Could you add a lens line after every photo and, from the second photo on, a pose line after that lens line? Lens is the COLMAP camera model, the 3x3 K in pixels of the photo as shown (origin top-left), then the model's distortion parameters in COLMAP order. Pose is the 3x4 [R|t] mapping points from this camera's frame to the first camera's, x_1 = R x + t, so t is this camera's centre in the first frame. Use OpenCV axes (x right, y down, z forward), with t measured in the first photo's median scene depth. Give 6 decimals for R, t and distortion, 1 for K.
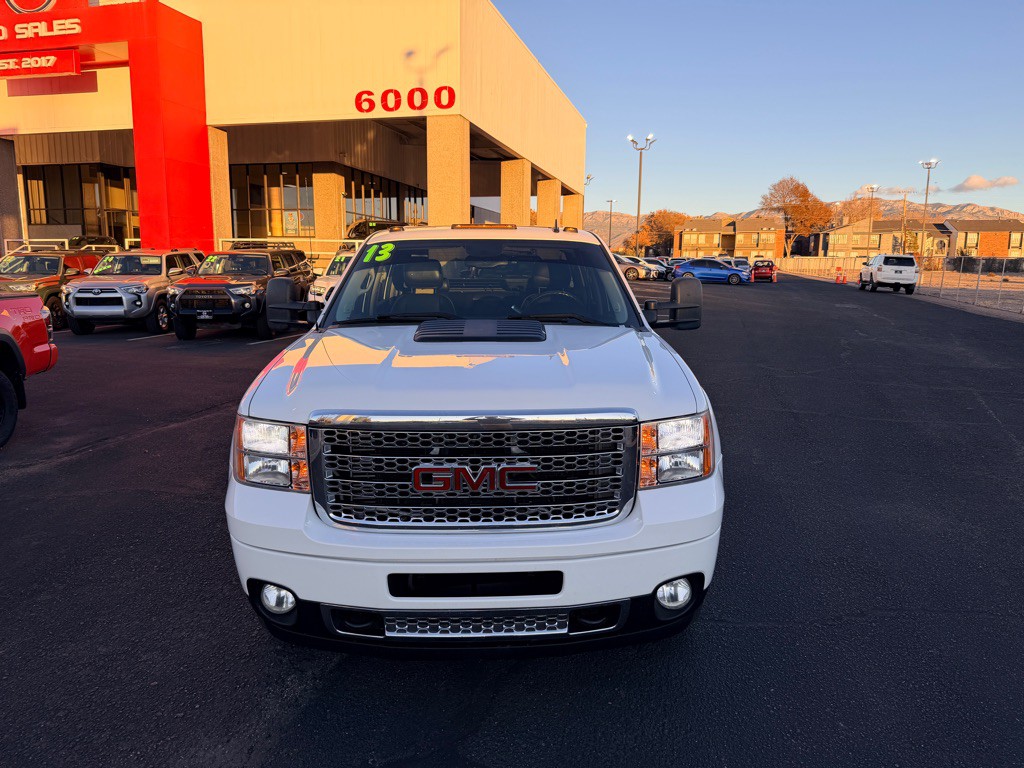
lens RADIAL K [[722.8, 0, 509.5], [0, 722.8, 393.8], [0, 0, 1]] dist [0.010289, -0.023781]
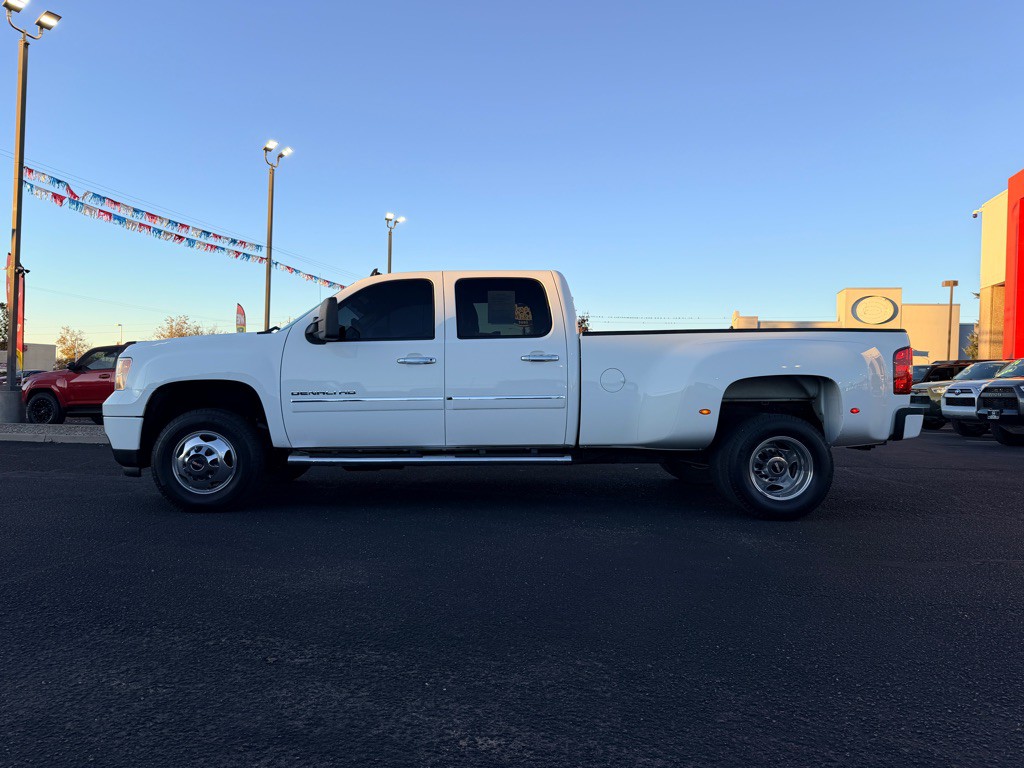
lens RADIAL K [[722.8, 0, 510.9], [0, 722.8, 389.3], [0, 0, 1]] dist [0.010289, -0.023781]
pose [[0.009073, -0.007393, -0.999932, 0.326497], [-0.193580, 0.981043, -0.009010, -0.011864], [0.981043, 0.193648, 0.007469, 0.288285]]
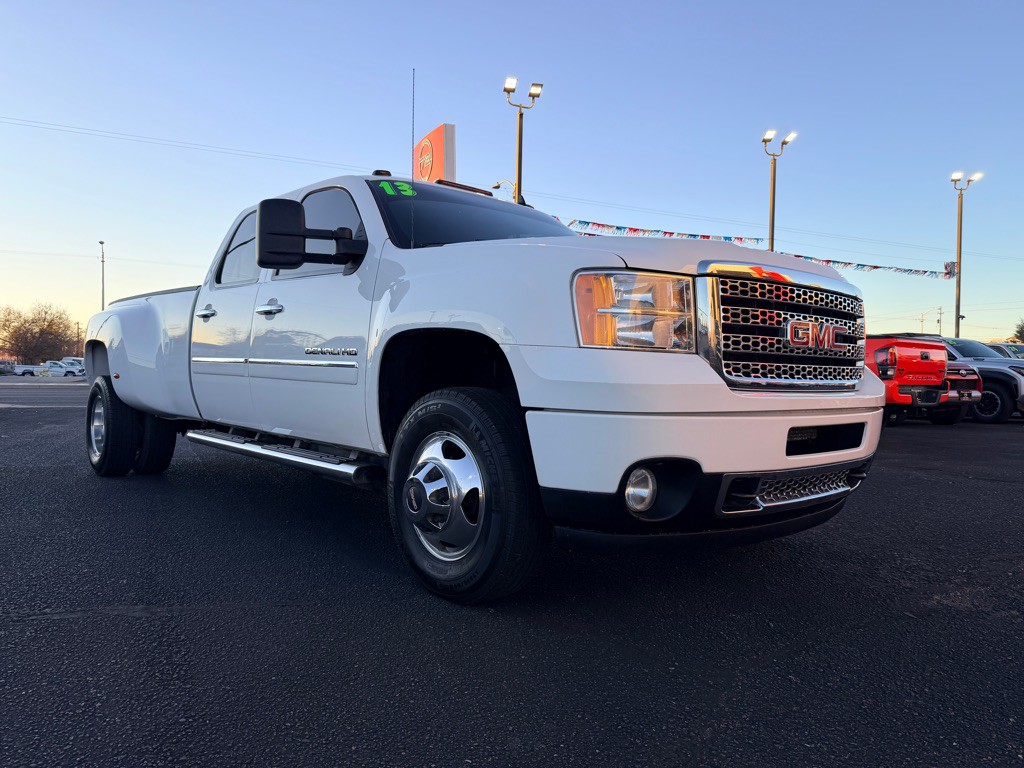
lens RADIAL K [[722.8, 0, 513.6], [0, 722.8, 389.1], [0, 0, 1]] dist [0.010289, -0.023781]
pose [[-0.766778, -0.008114, -0.641861, 0.196790], [-0.131464, 0.980711, 0.144651, -0.053088], [0.628306, 0.195296, -0.753054, 0.551679]]
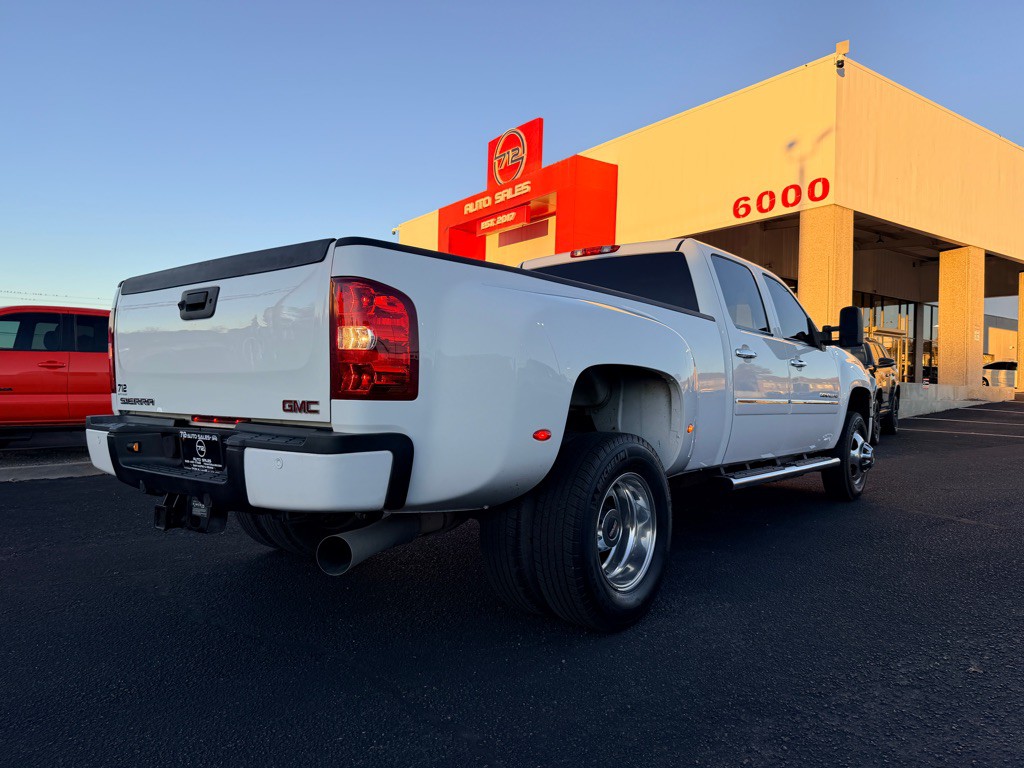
lens RADIAL K [[722.8, 0, 526.3], [0, 722.8, 392.5], [0, 0, 1]] dist [0.010289, -0.023781]
pose [[0.769270, 0.003005, -0.638917, 0.217035], [-0.115287, 0.984228, -0.134179, 0.020981], [0.628437, 0.176879, 0.757483, 0.092001]]
